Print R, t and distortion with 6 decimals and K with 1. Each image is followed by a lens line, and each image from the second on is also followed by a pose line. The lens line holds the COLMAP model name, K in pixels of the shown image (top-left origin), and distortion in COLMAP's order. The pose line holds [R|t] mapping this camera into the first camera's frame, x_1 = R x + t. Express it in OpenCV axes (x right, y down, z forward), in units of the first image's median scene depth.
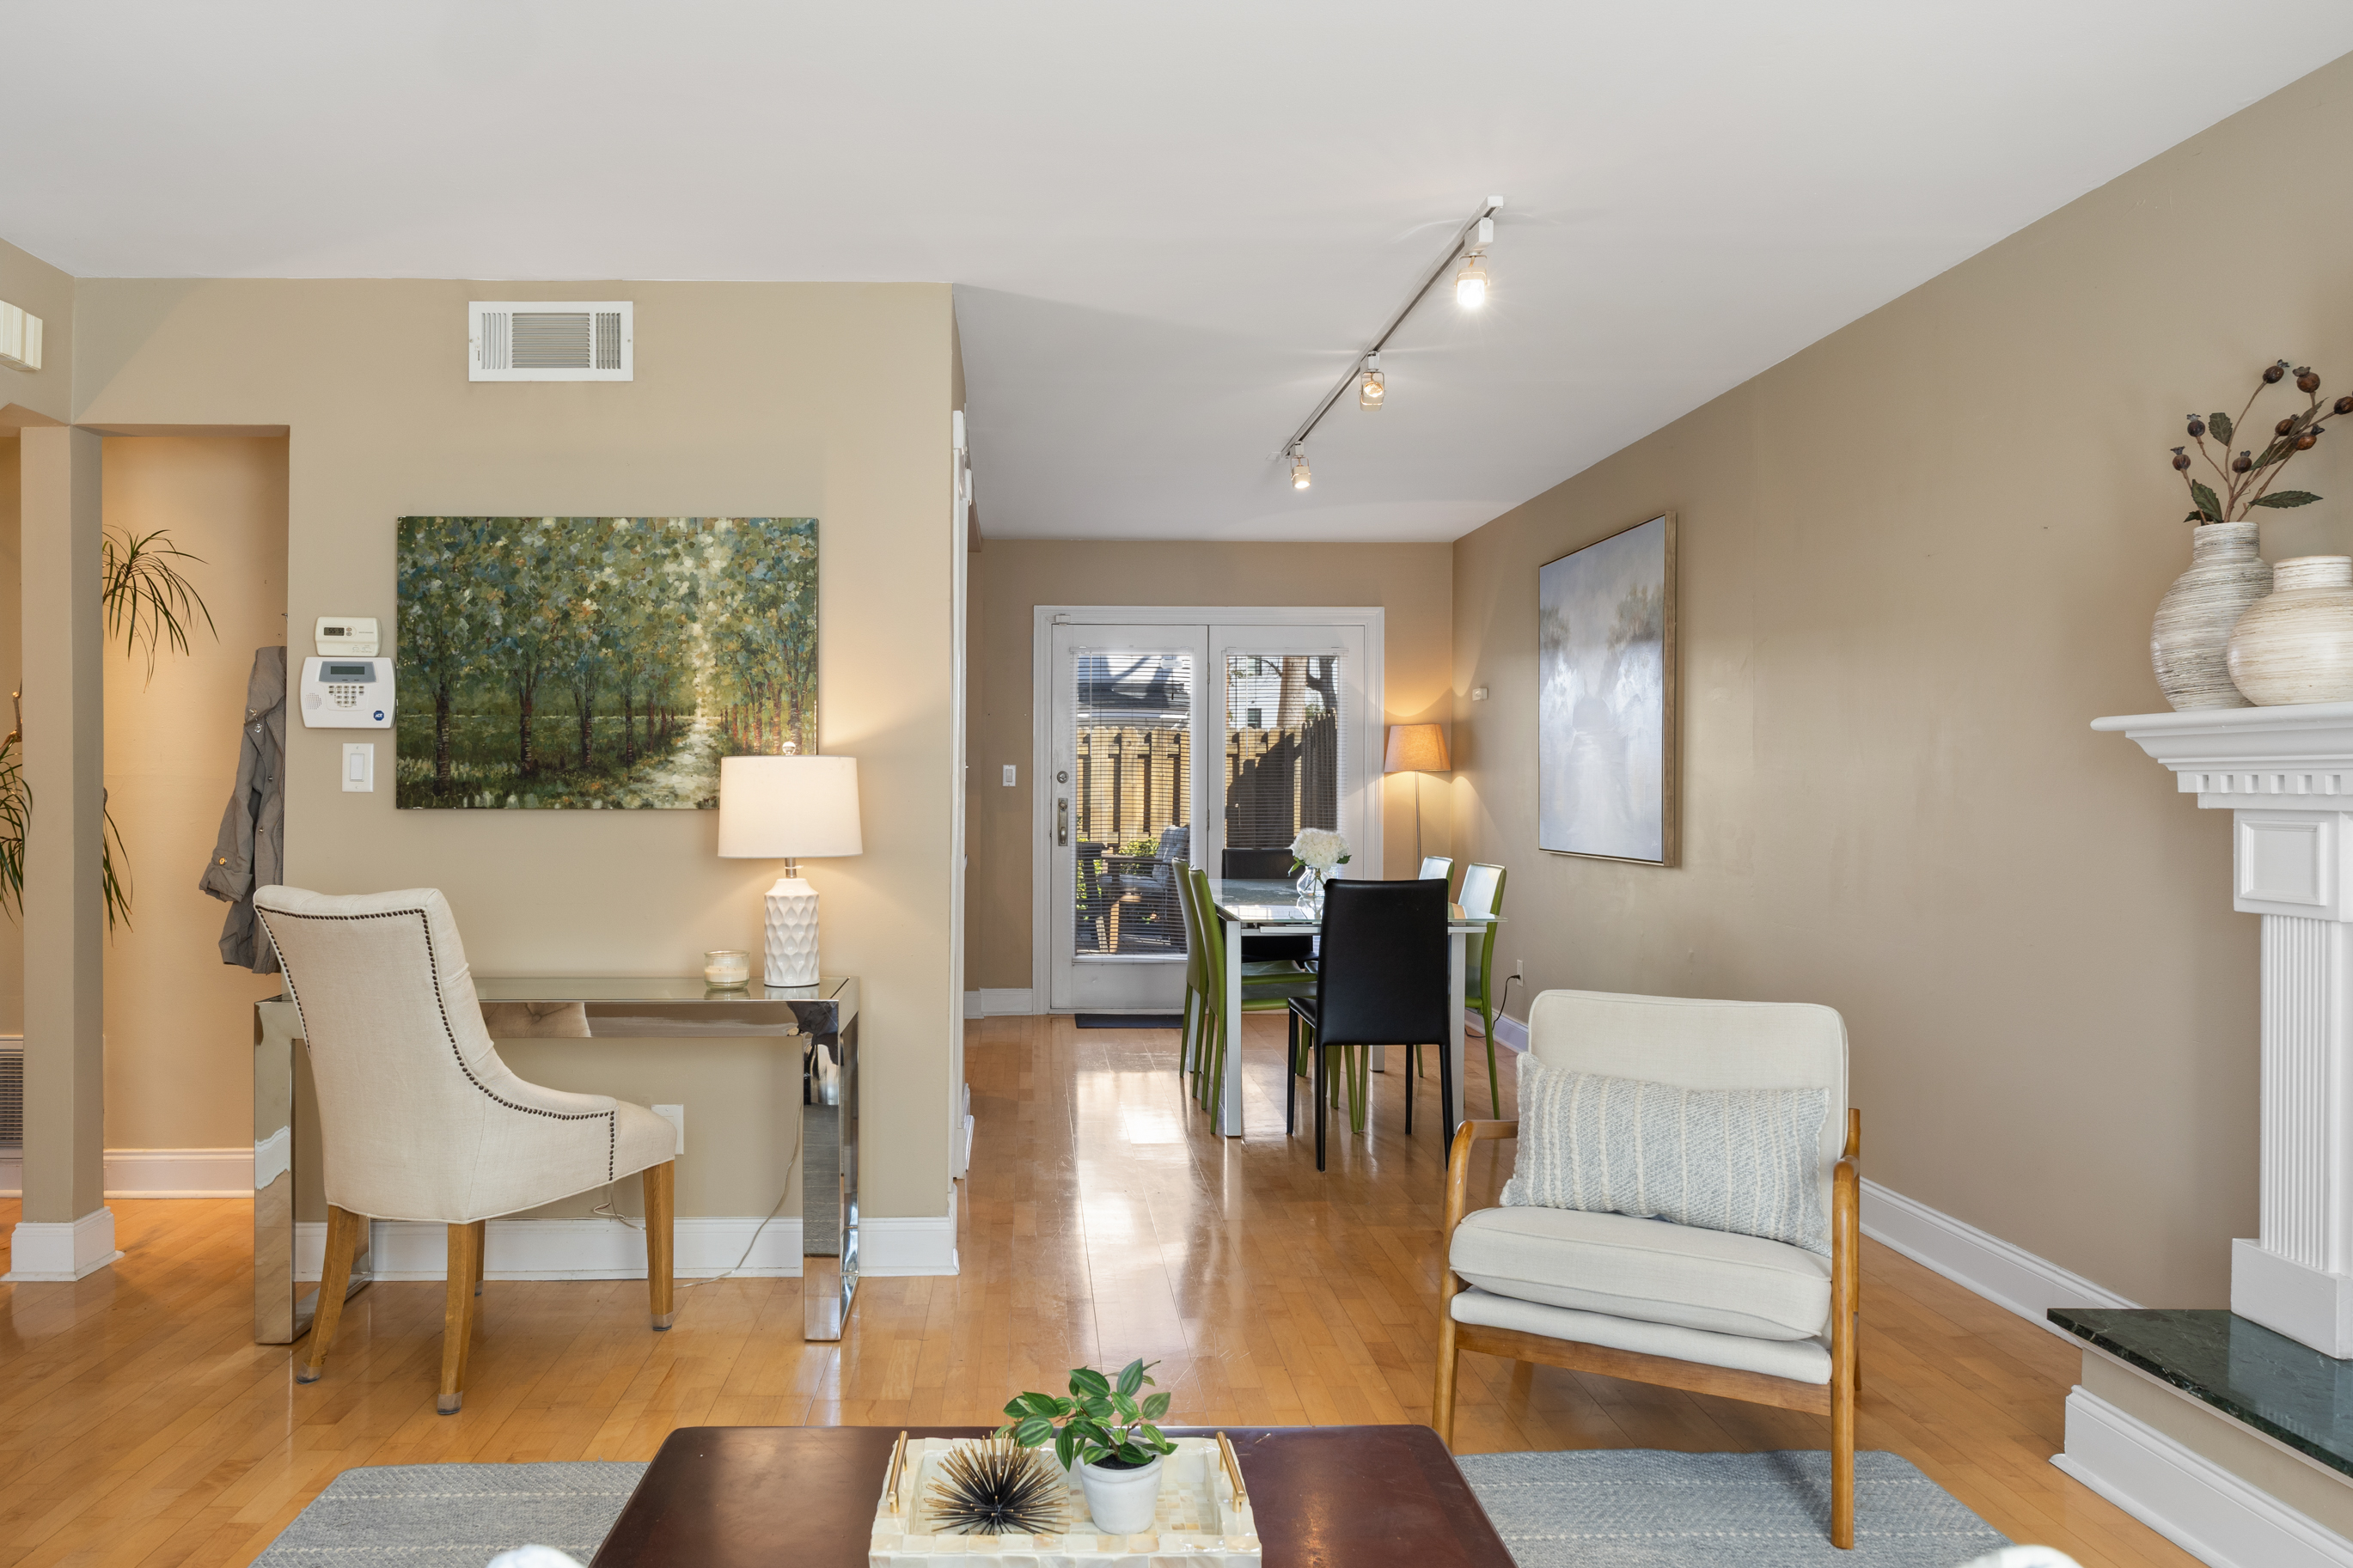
lens RADIAL K [[1489.4, 0, 1051.2], [0, 1489.4, 790.5], [0, 0, 1]] dist [-0.006924, -0.000942]
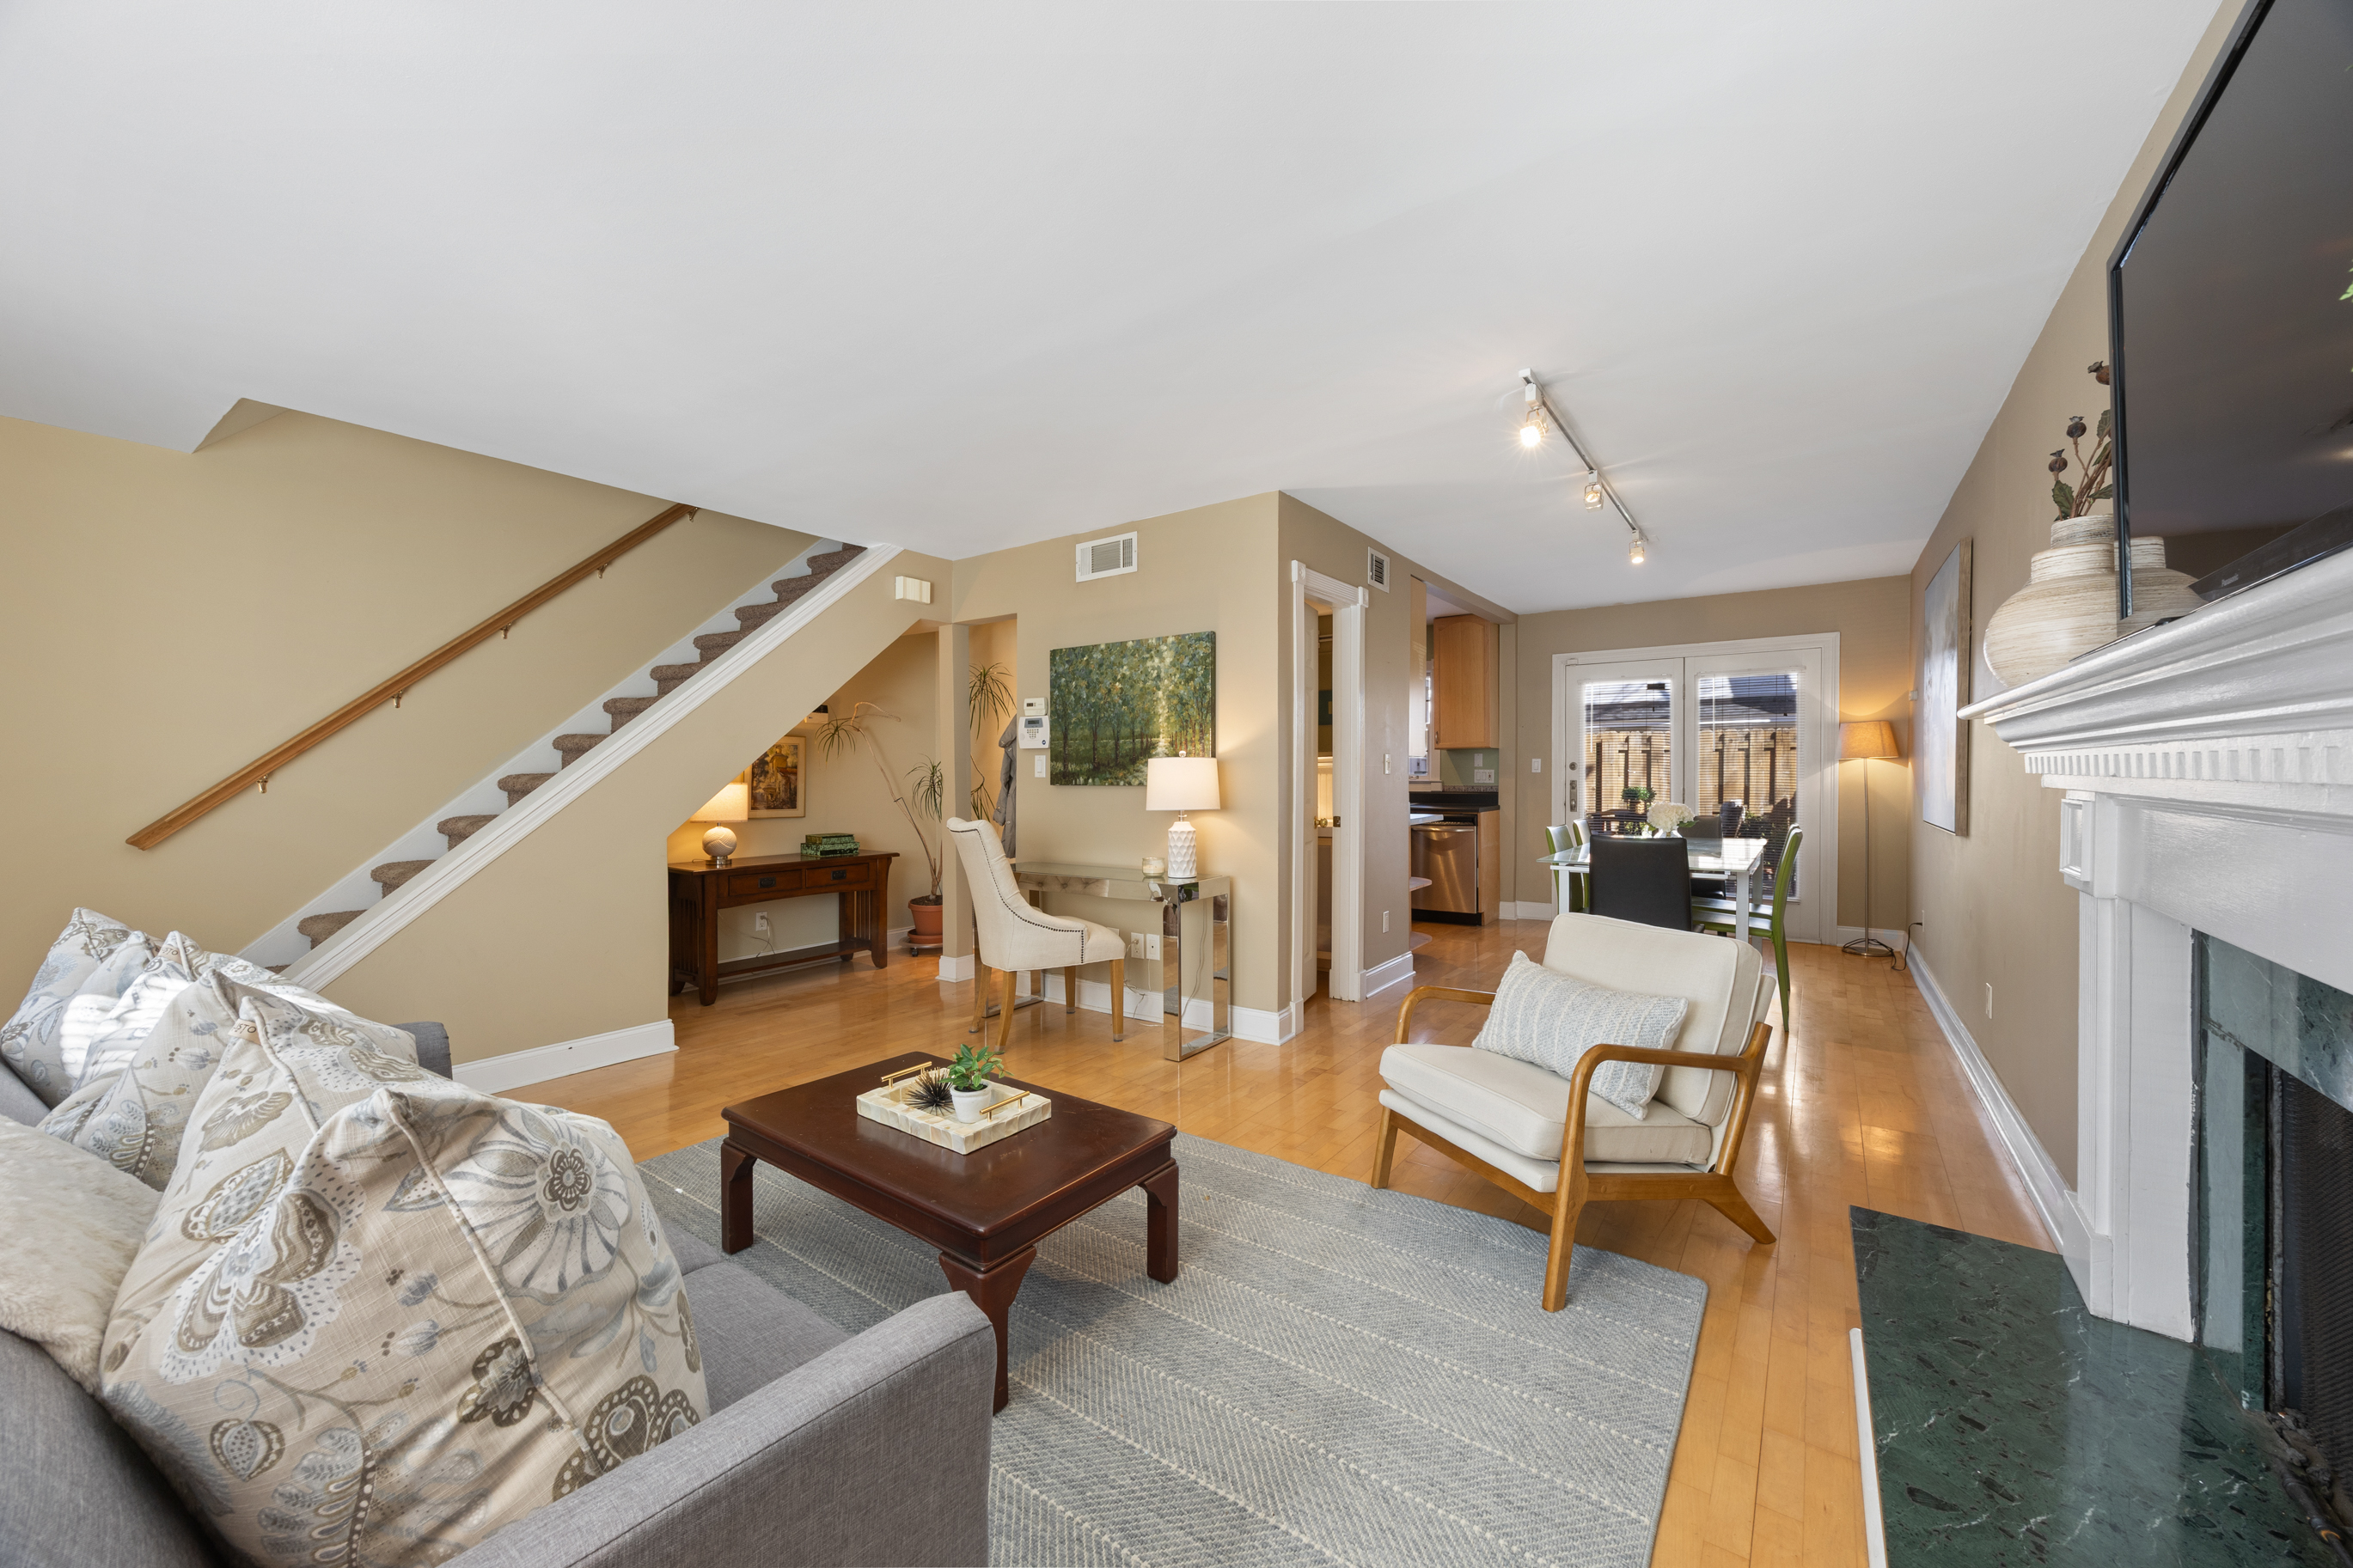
lens RADIAL K [[887.6, 0, 1176.5], [0, 887.6, 784.0], [0, 0, 1]] dist [0.001970, 0.000022]
pose [[0.799480, 0.001717, -0.600690, 0.481832], [0.003593, 0.999964, 0.007641, 0.001253], [0.600682, -0.008267, 0.799445, 0.077489]]
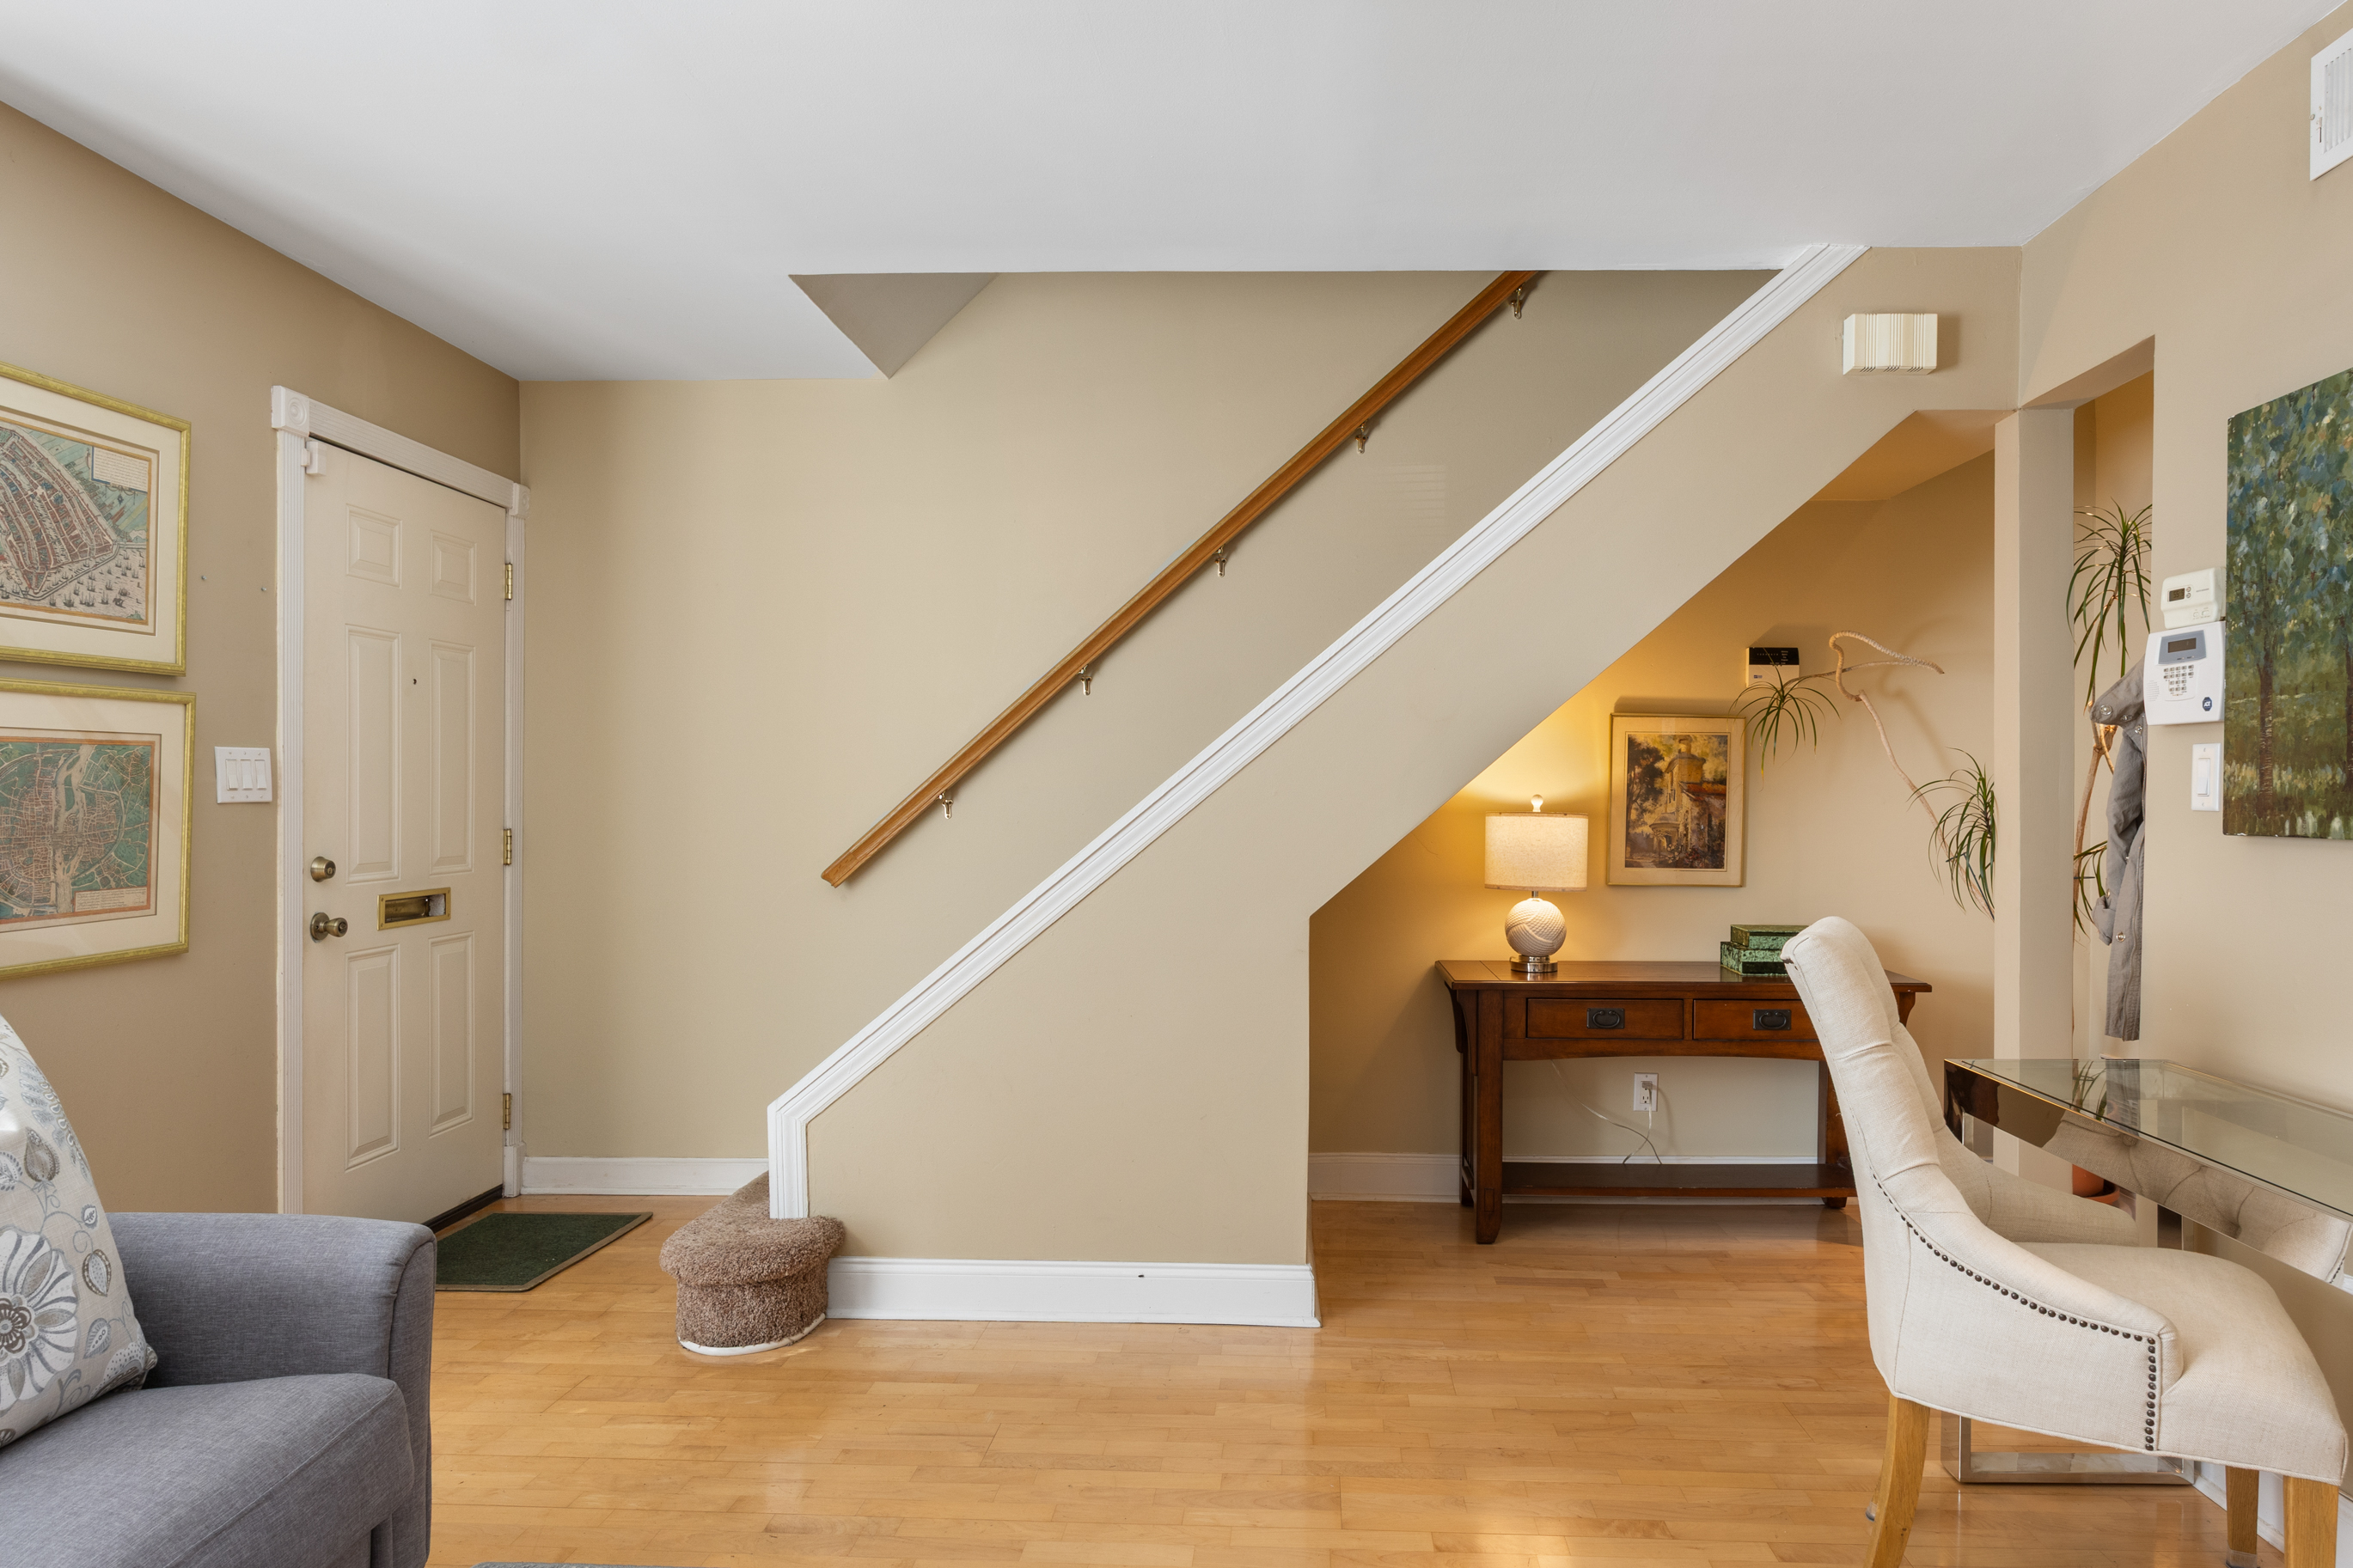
lens RADIAL K [[1495.9, 0, 1248.7], [0, 1495.9, 814.9], [0, 0, 1]] dist [-0.004656, 0.000692]
pose [[-0.050017, 0.010752, -0.998690, 0.288106], [-0.005871, 0.999922, 0.011060, -0.002307], [0.998731, 0.006416, -0.049950, 0.573938]]
